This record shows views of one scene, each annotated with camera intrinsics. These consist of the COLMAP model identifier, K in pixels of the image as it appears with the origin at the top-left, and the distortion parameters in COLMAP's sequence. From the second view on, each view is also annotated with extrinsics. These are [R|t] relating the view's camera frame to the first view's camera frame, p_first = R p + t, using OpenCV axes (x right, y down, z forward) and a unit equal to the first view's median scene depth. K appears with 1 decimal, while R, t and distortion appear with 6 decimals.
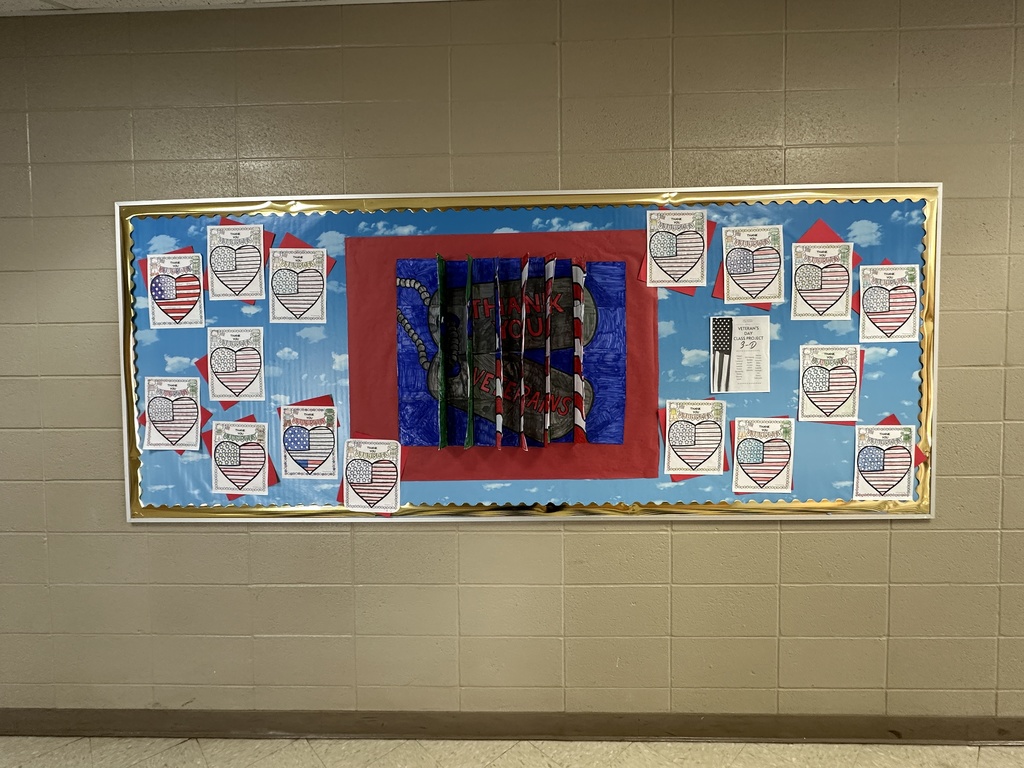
lens RADIAL K [[486.1, 0, 512.1], [0, 486.1, 379.4], [0, 0, 1]] dist [-0.015112, 0.001412]
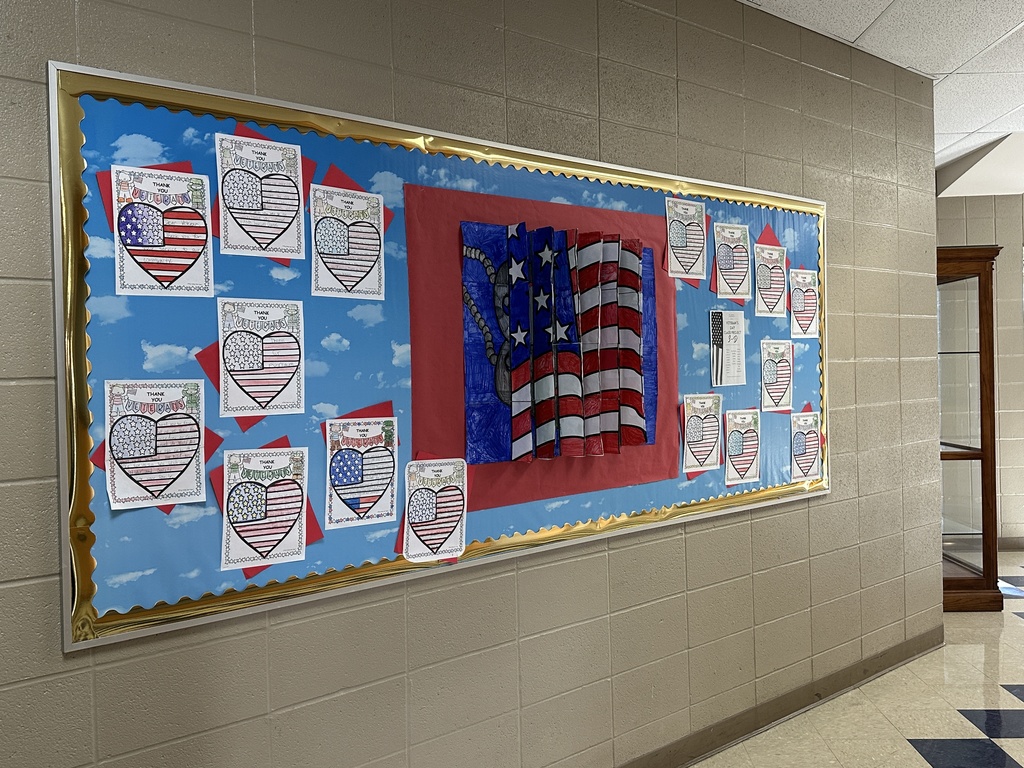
lens RADIAL K [[949.0, 0, 510.9], [0, 949.0, 375.8], [0, 0, 1]] dist [0.047180, 0.000000]
pose [[0.724148, -0.012047, 0.689539, -1.207312], [0.037773, 0.999039, -0.022215, 0.032473], [-0.688609, 0.042133, 0.723907, -0.128475]]
